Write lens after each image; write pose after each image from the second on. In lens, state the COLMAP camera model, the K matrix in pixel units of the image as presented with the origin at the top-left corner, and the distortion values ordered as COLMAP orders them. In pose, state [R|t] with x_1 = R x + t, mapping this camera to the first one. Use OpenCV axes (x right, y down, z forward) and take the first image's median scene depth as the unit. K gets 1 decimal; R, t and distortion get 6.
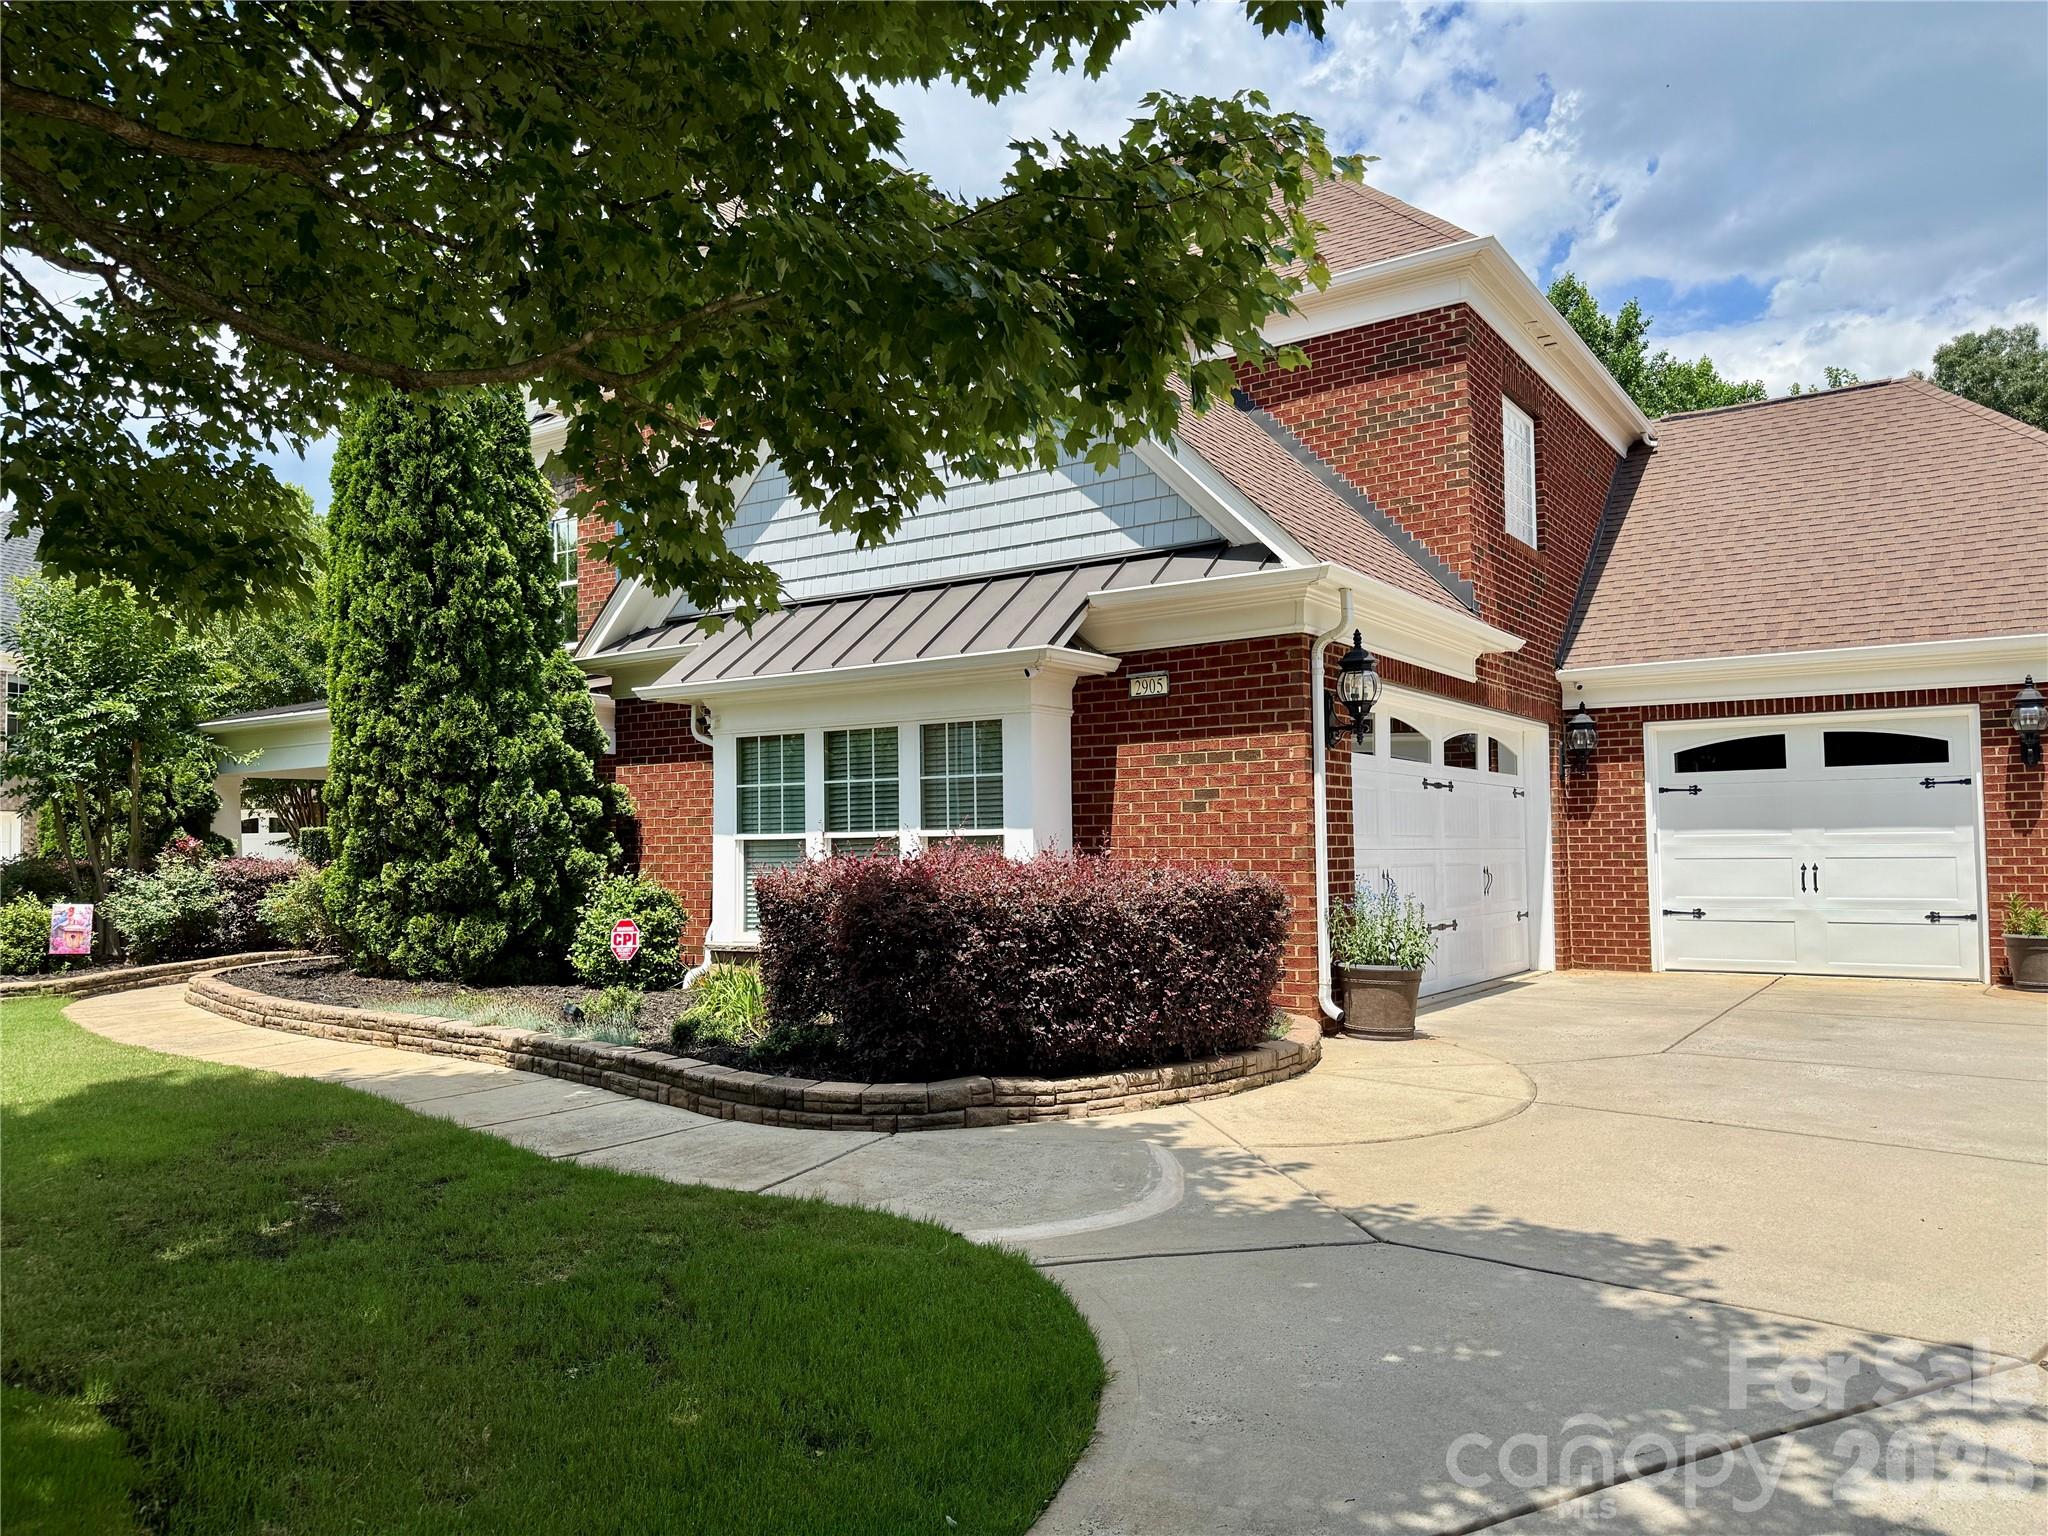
lens RADIAL K [[1478.4, 0, 1030.8], [0, 1478.4, 771.9], [0, 0, 1]] dist [0.031796, -0.020095]
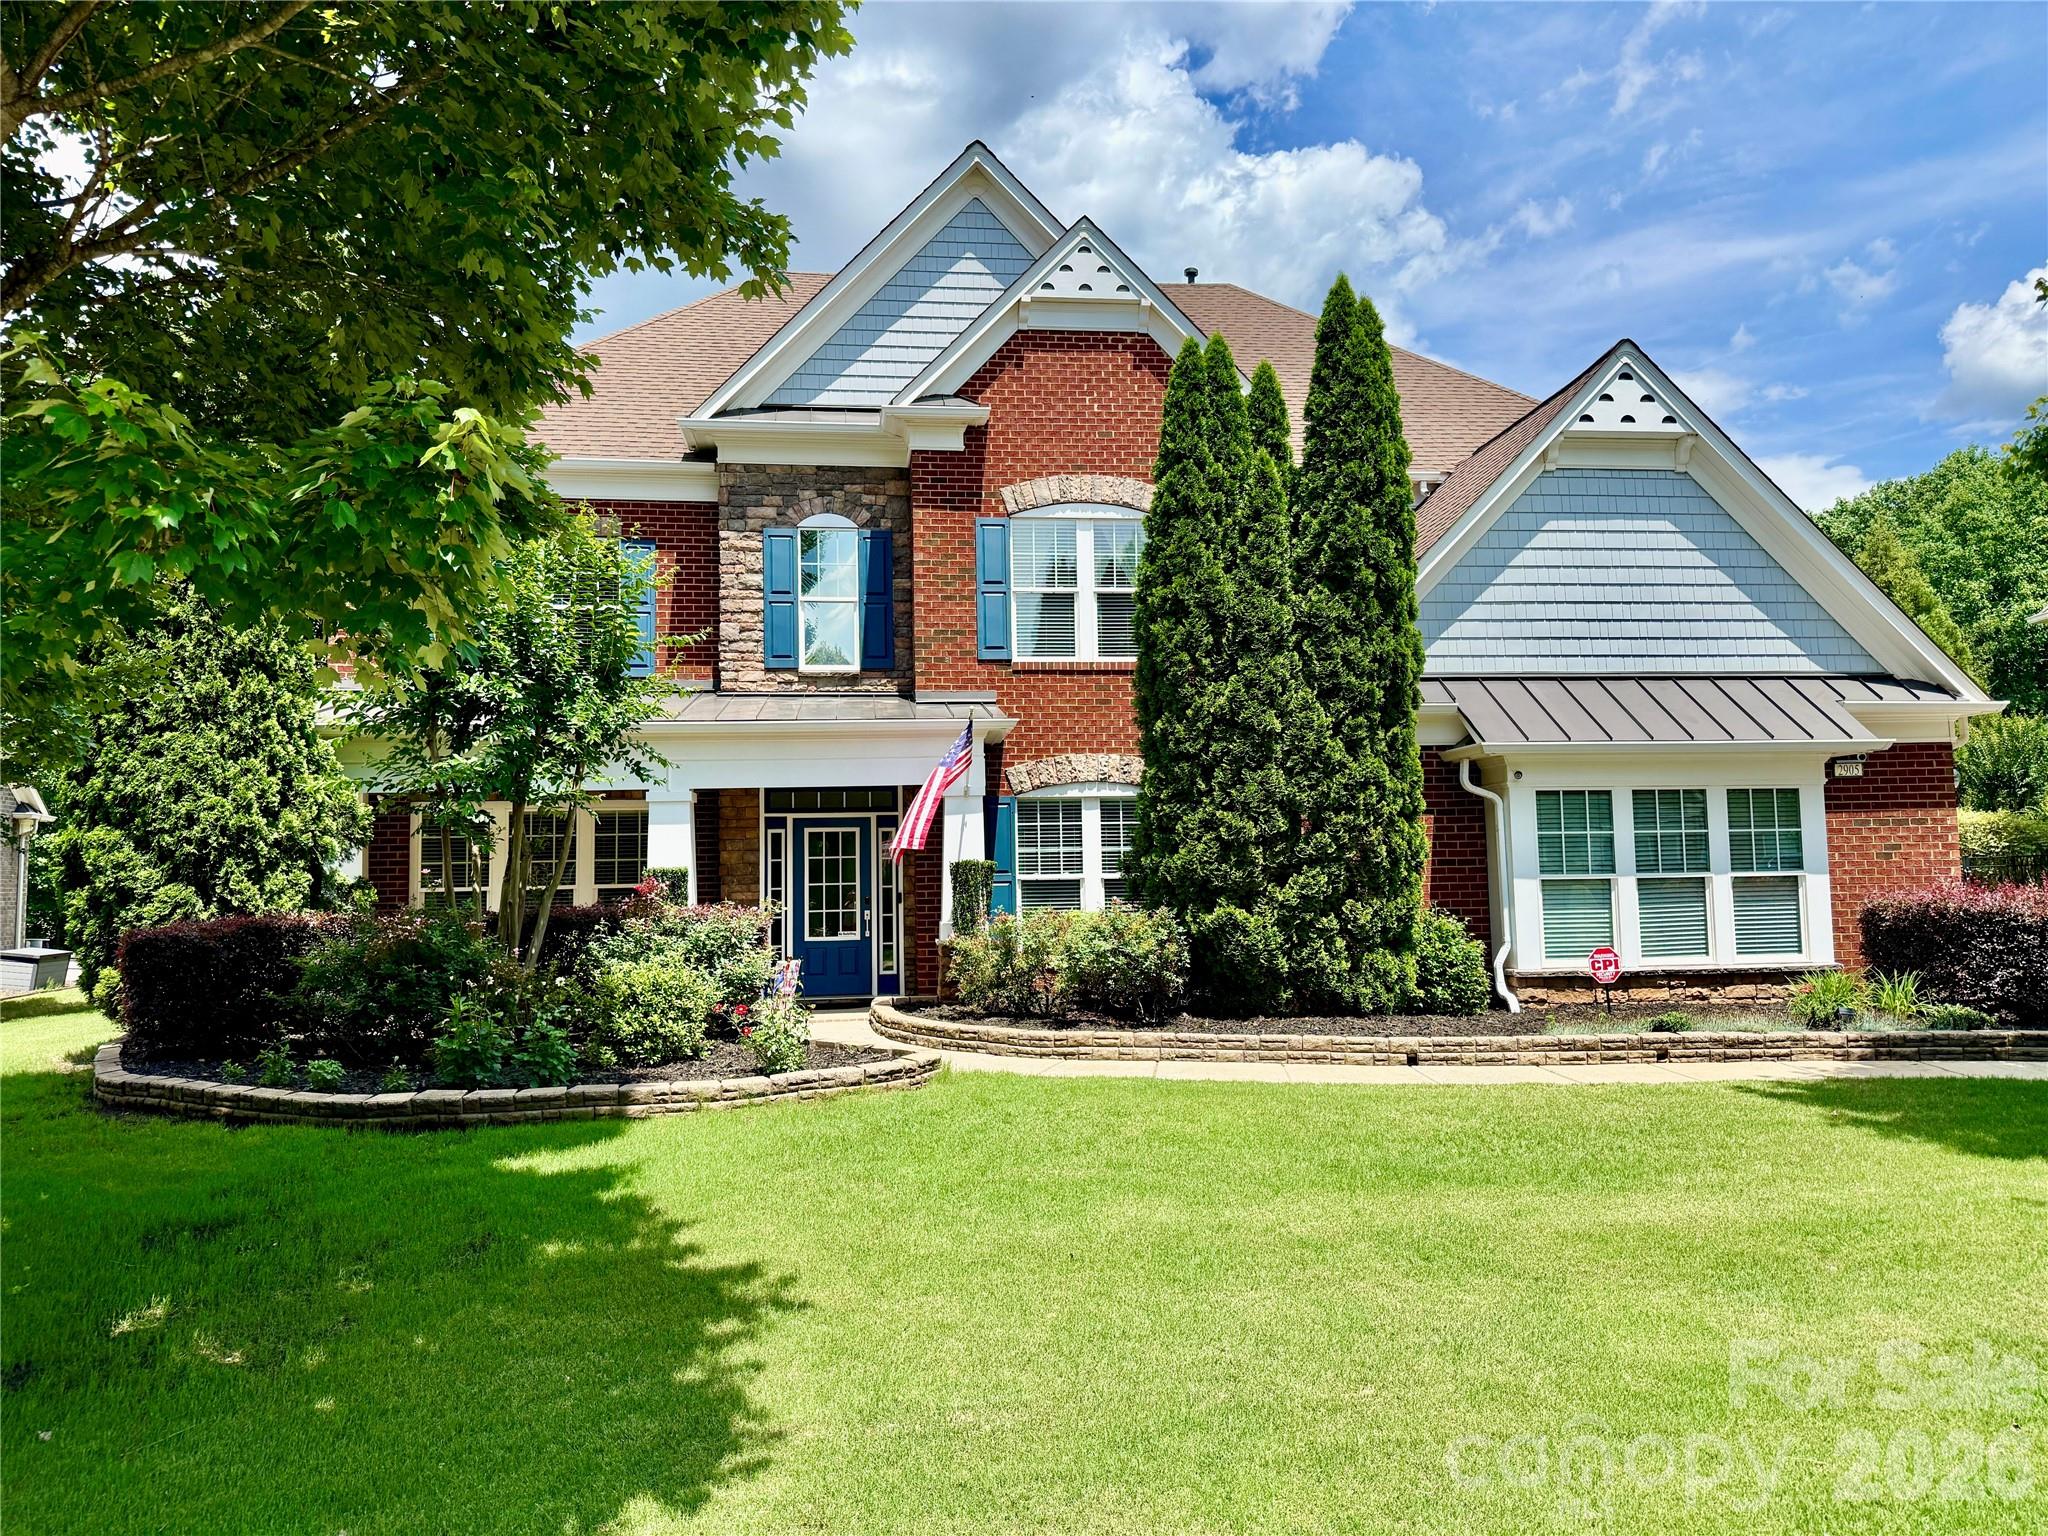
lens RADIAL K [[1478.4, 0, 1041.1], [0, 1478.4, 775.2], [0, 0, 1]] dist [0.031796, -0.020095]
pose [[0.754948, 0.046630, 0.654125, -1.460841], [-0.027853, 0.998849, -0.039058, 0.024661], [-0.655193, 0.011268, 0.755377, 0.434766]]
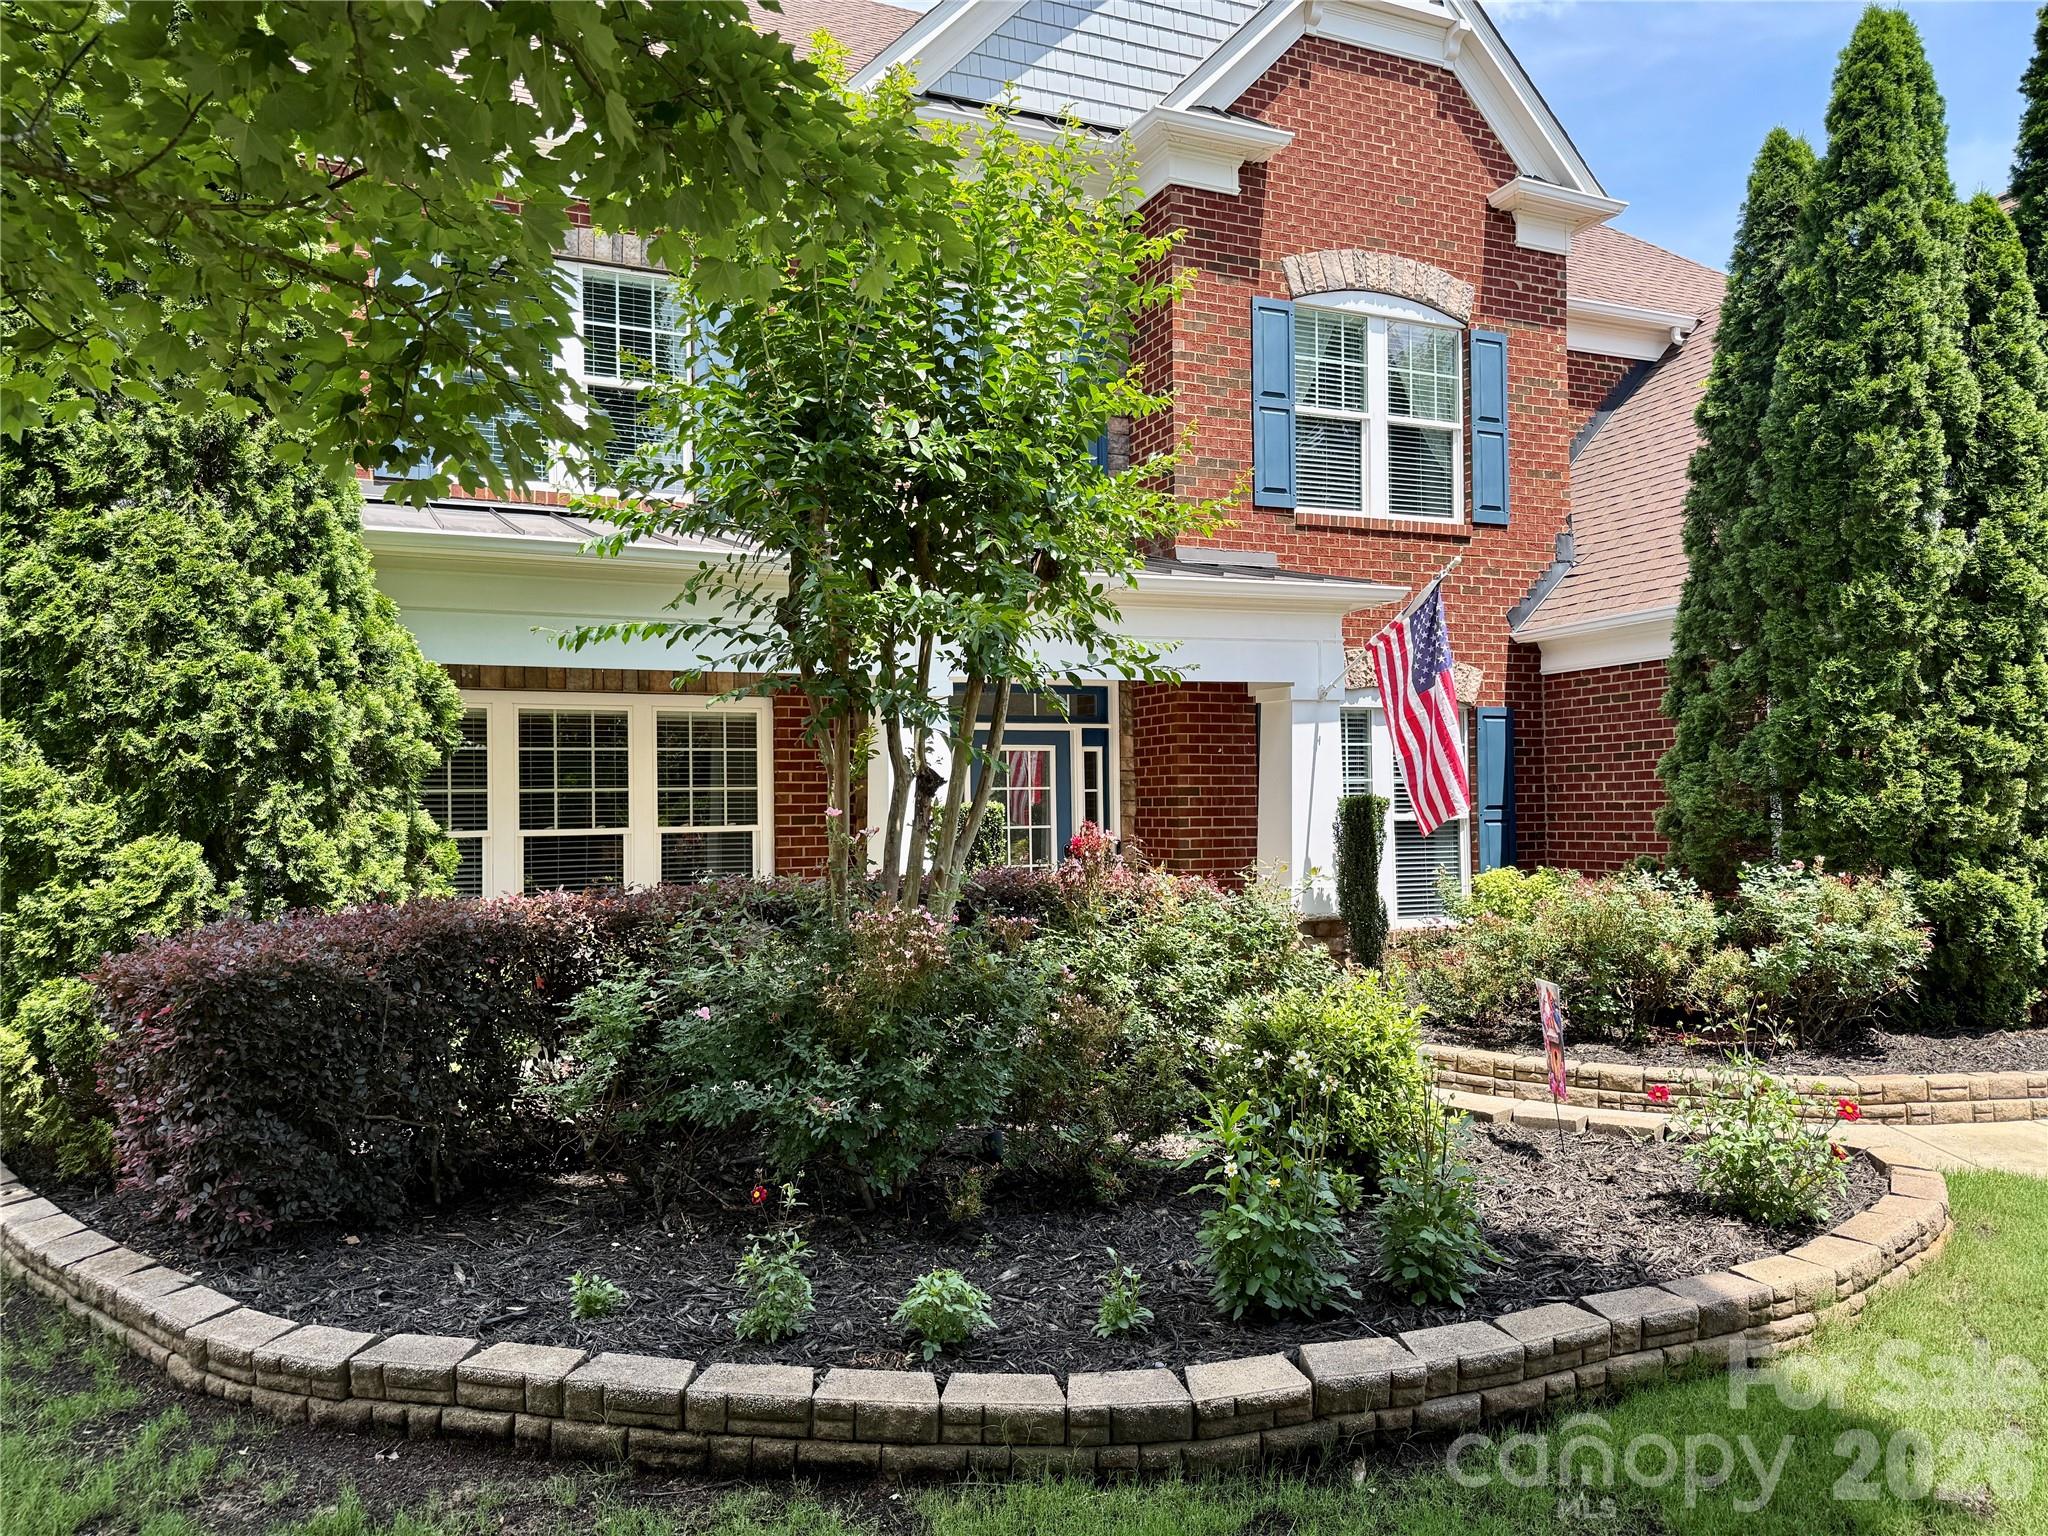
lens RADIAL K [[1478.4, 0, 1005.9], [0, 1478.4, 764.2], [0, 0, 1]] dist [0.031796, -0.020095]
pose [[0.519467, 0.029805, 0.853970, -1.507281], [-0.038959, 0.999178, -0.011174, 0.052450], [-0.853602, -0.027466, 0.520202, 1.263248]]
